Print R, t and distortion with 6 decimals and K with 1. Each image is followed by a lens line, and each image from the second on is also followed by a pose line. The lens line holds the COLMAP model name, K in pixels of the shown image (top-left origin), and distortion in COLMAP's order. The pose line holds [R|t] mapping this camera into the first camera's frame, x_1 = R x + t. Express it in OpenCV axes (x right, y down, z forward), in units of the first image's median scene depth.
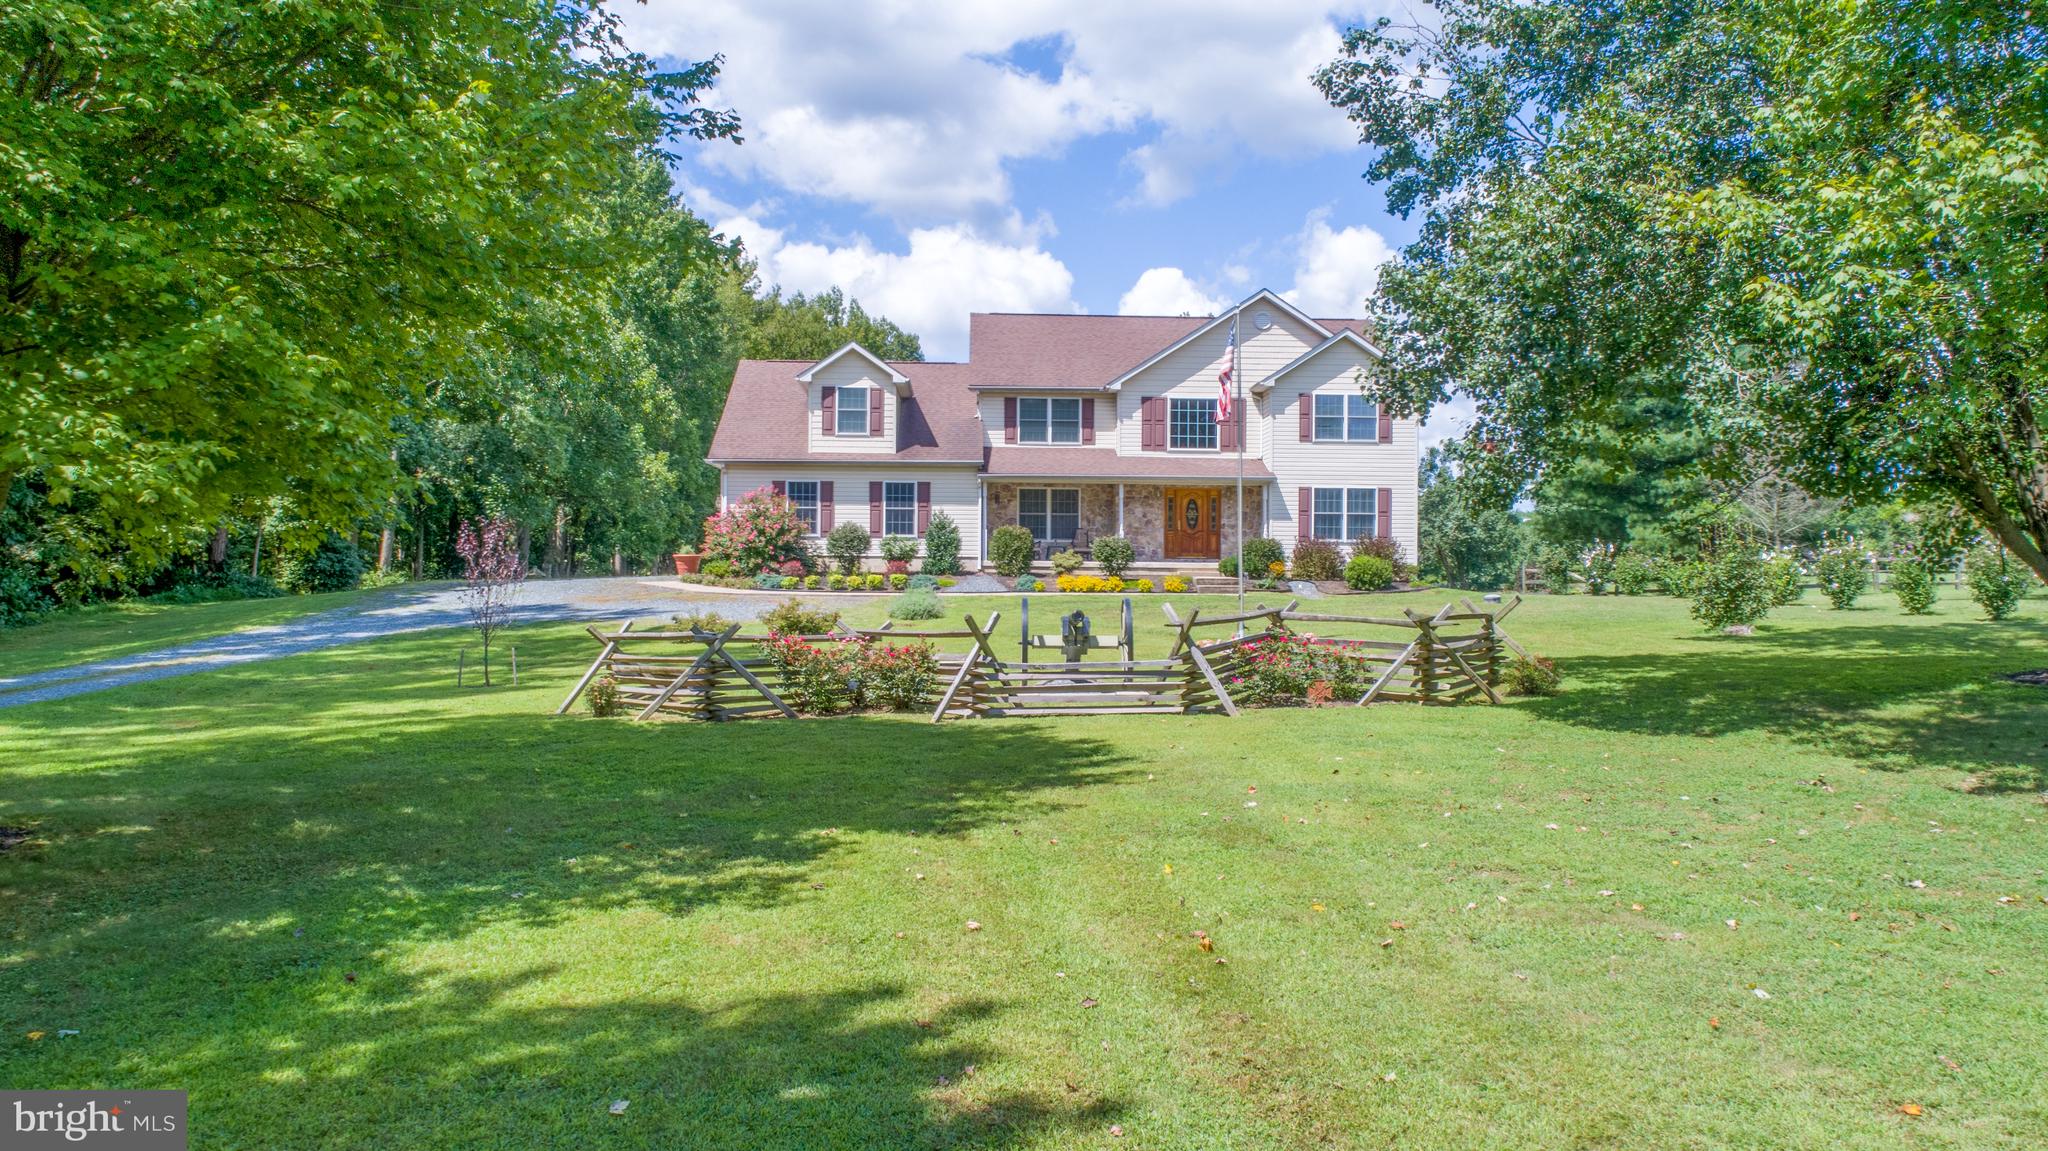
lens RADIAL K [[1478.7, 0, 1027.2], [0, 1478.7, 561.4], [0, 0, 1]] dist [-0.004223, -0.007381]
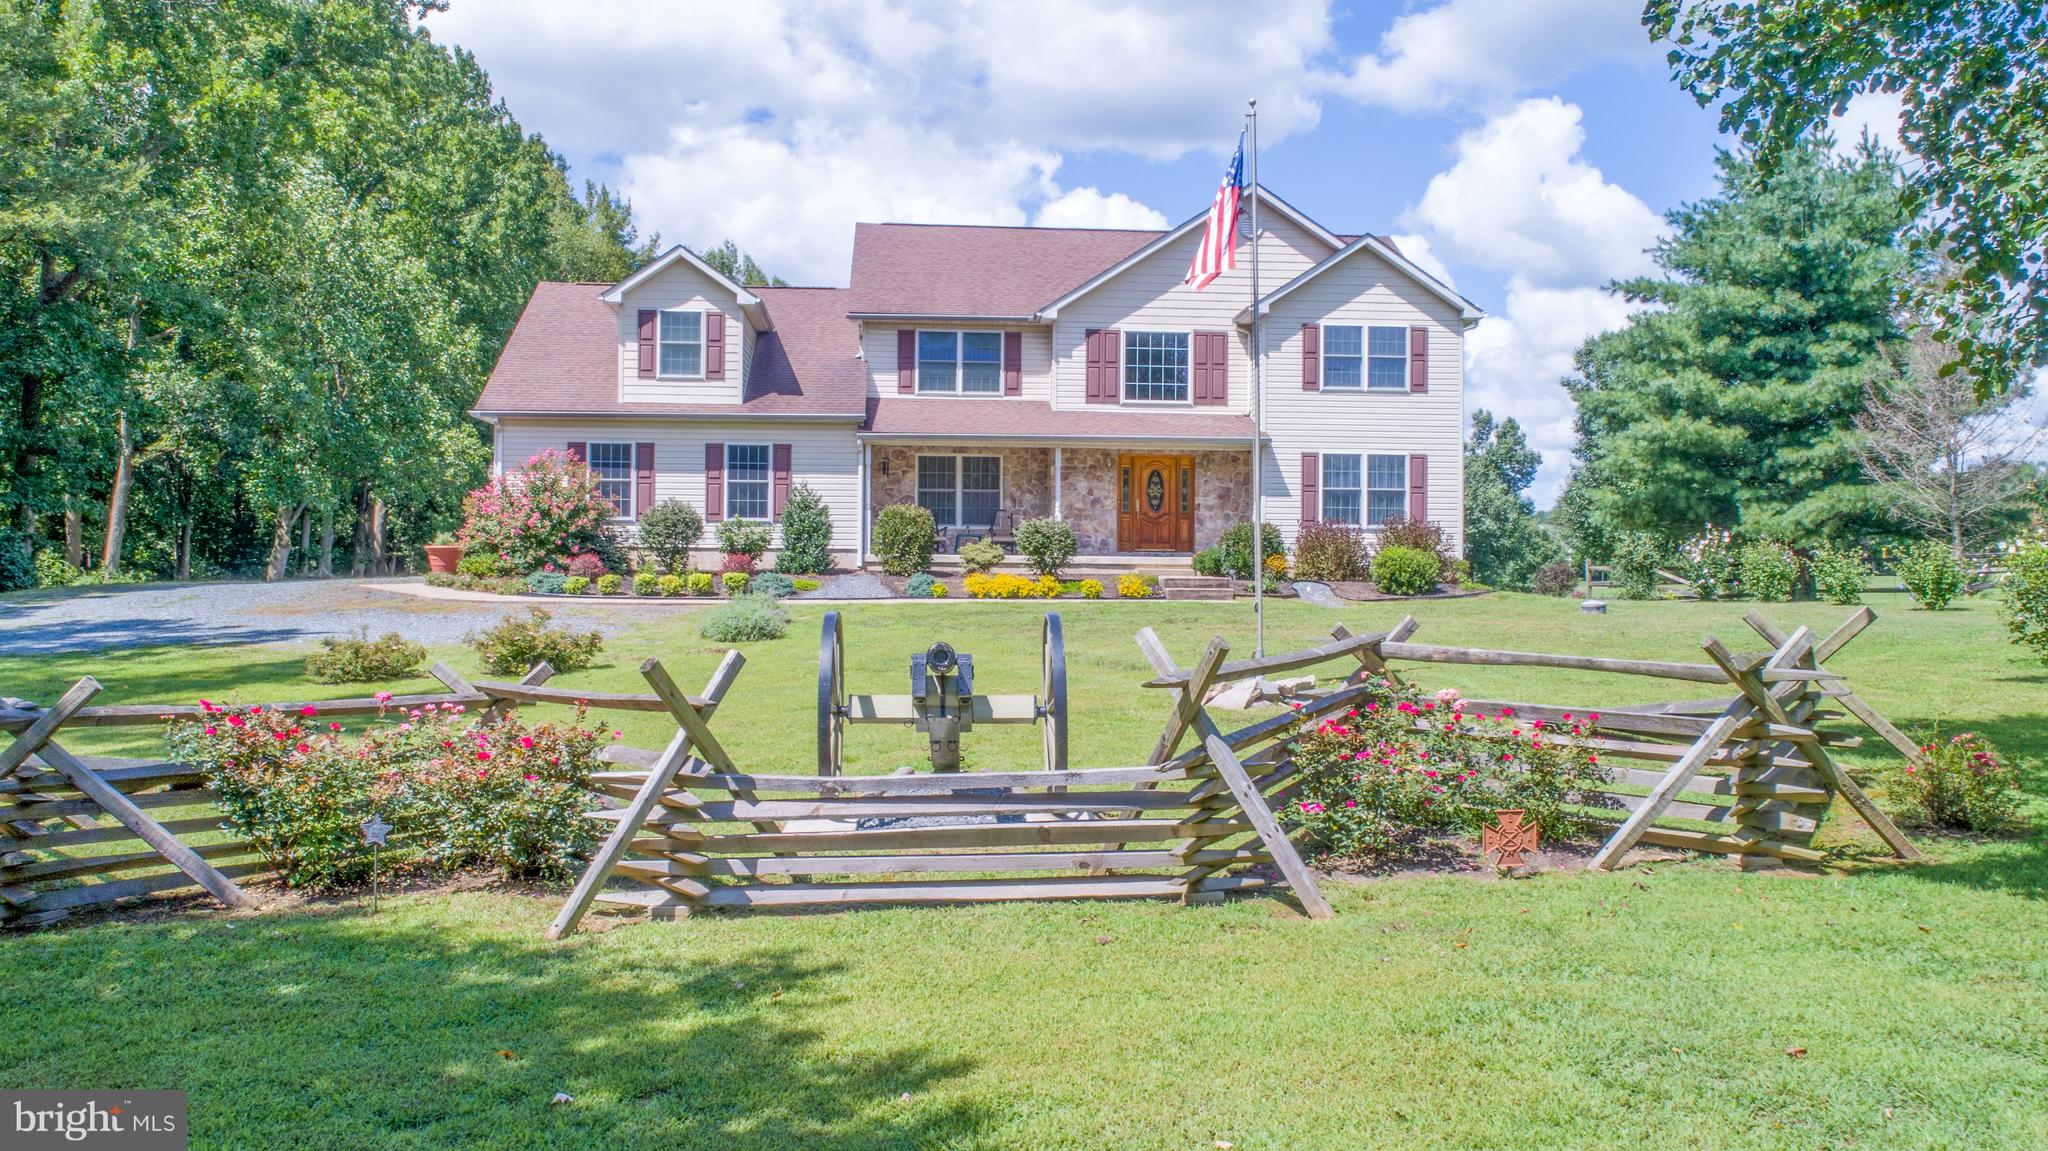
lens RADIAL K [[1576.5, 0, 1024.0], [0, 1576.5, 575.5], [0, 0, 1]] dist [-0.013637, -0.006857]
pose [[0.999285, -0.001027, 0.037799, 0.018201], [0.000750, 0.999973, 0.007337, 0.004261], [-0.037805, -0.007303, 0.999258, 0.234412]]
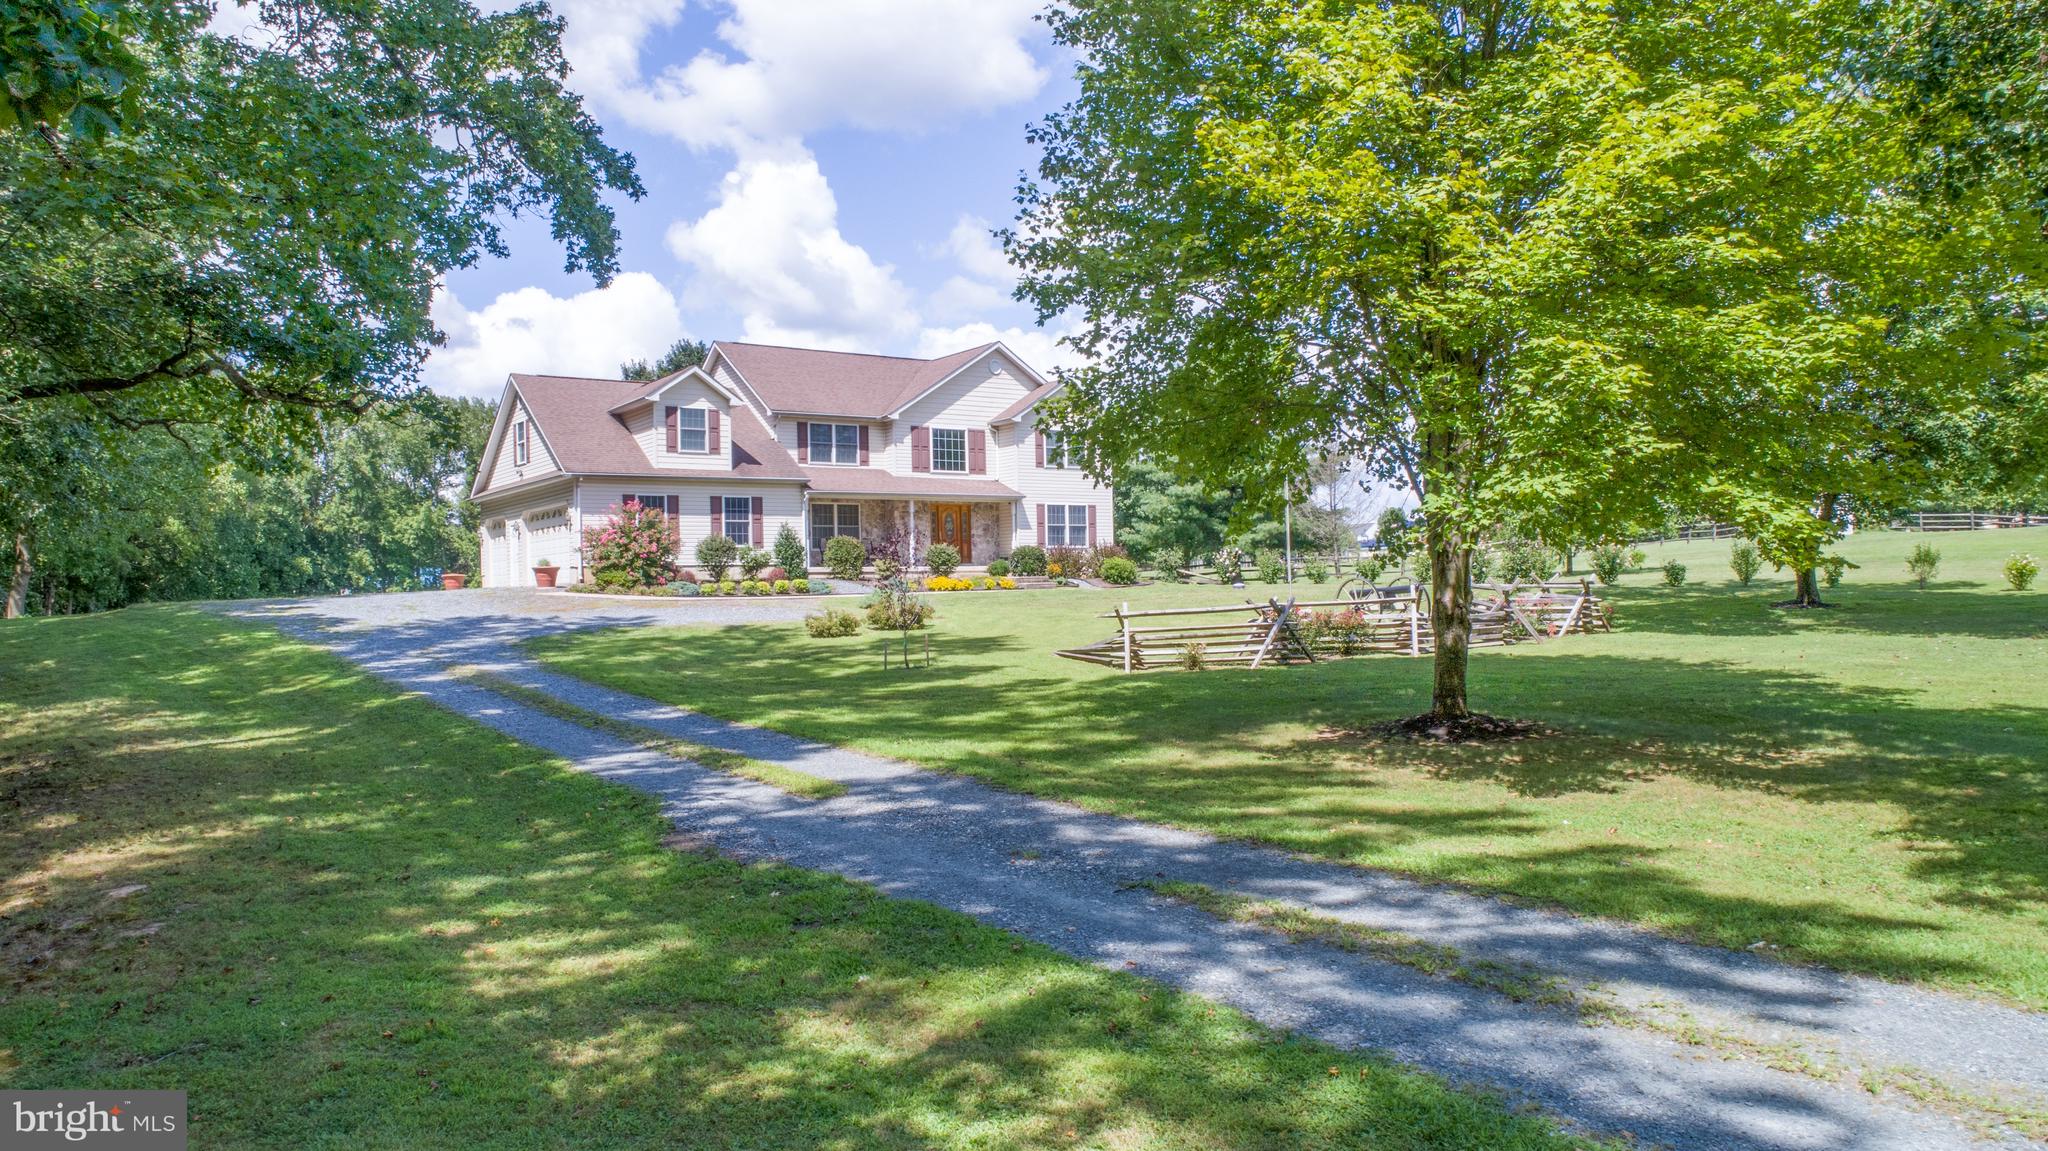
lens RADIAL K [[1440.0, 0, 1024.0], [0, 1440.0, 575.5], [0, 0, 1]] dist [0.001044, 0.002331]
pose [[0.845091, -0.019607, 0.534263, -0.476699], [0.020791, 0.999777, 0.003804, 0.005020], [-0.534218, 0.007893, 0.845310, -0.013201]]
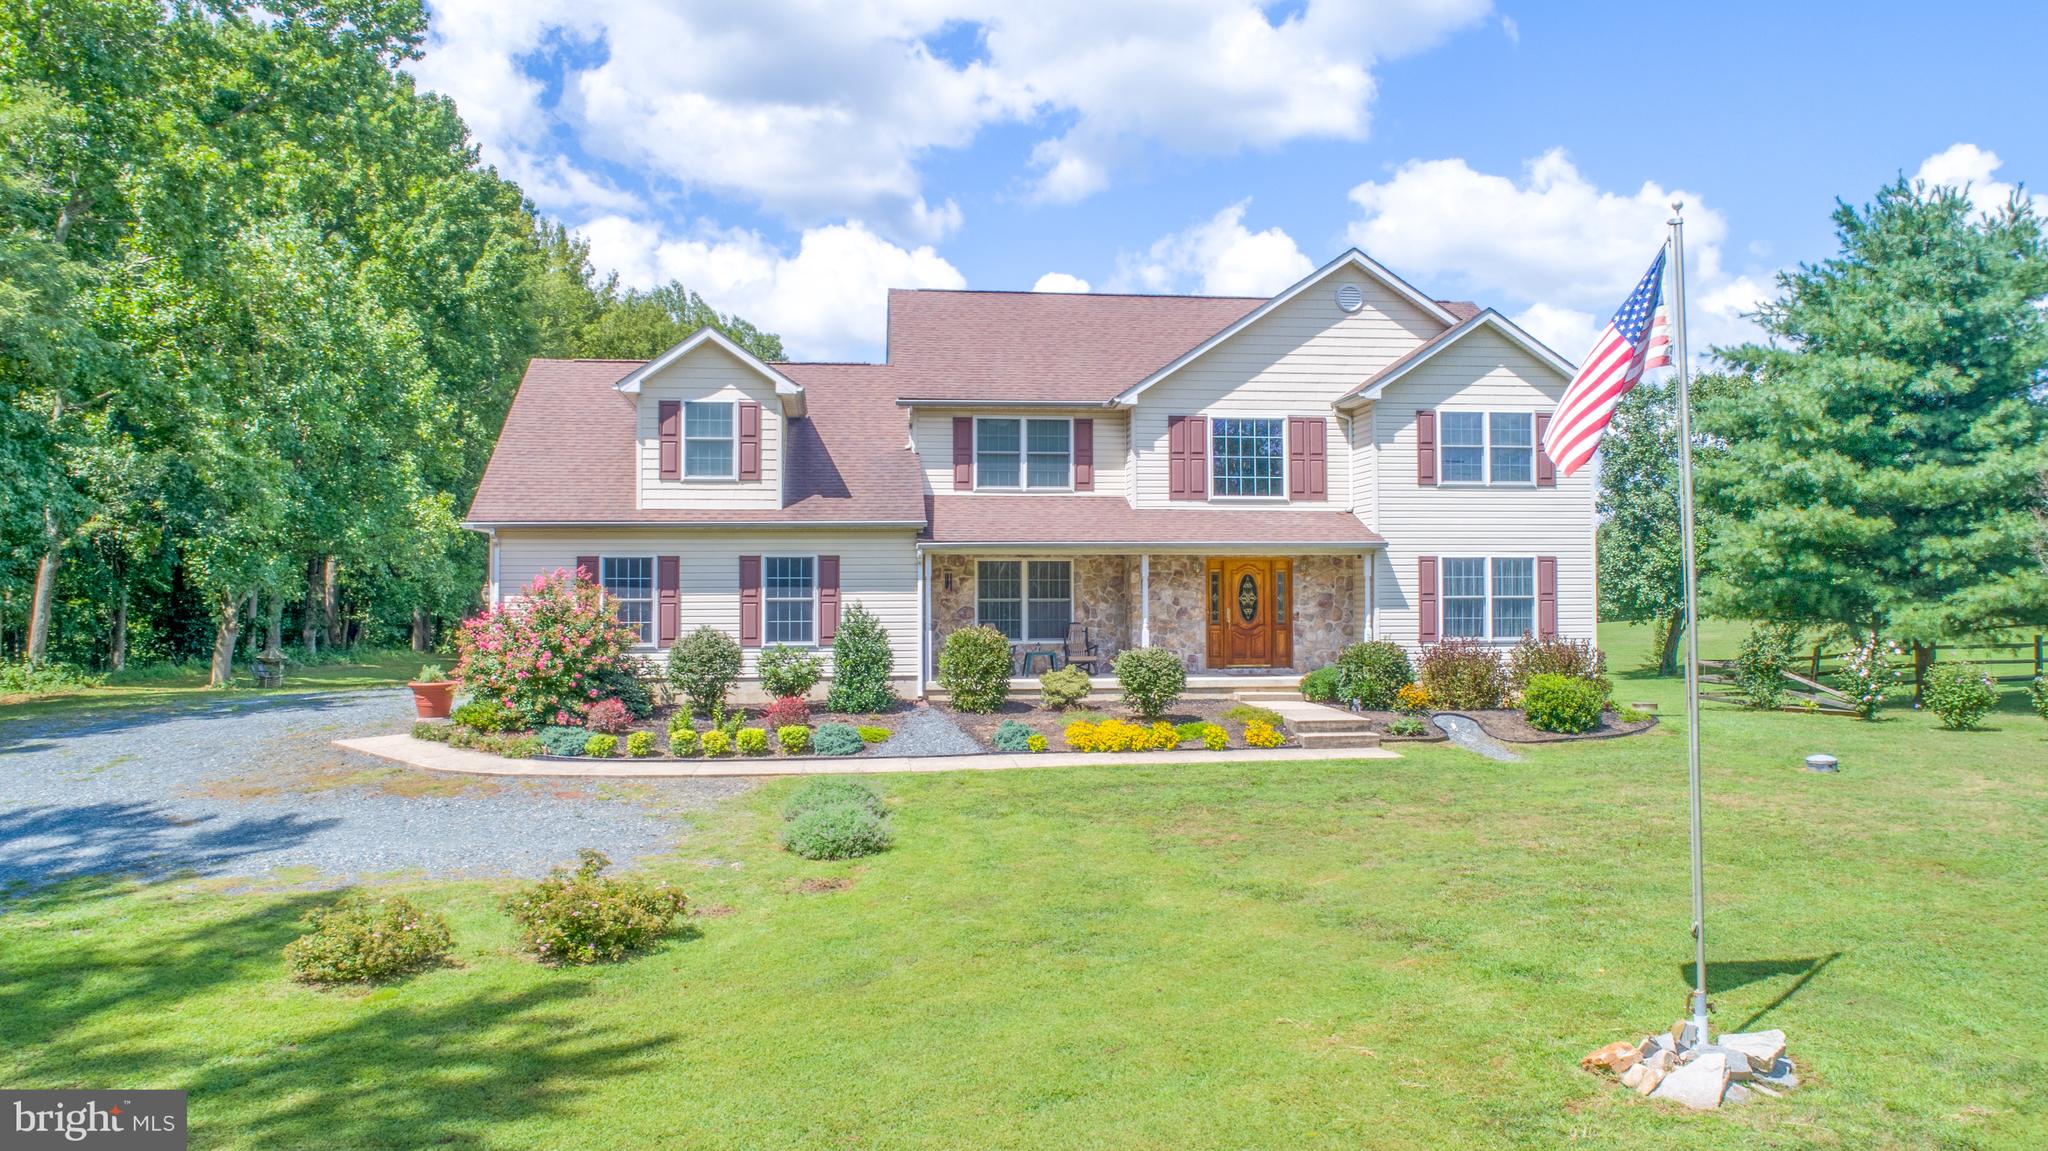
lens RADIAL K [[1529.5, 0, 1027.1], [0, 1529.5, 574.0], [0, 0, 1]] dist [0.000415, 0.001884]
pose [[0.996480, -0.010910, 0.083115, -0.040609], [0.011206, 0.999932, -0.003100, -0.043204], [-0.083076, 0.004021, 0.996535, 0.359687]]
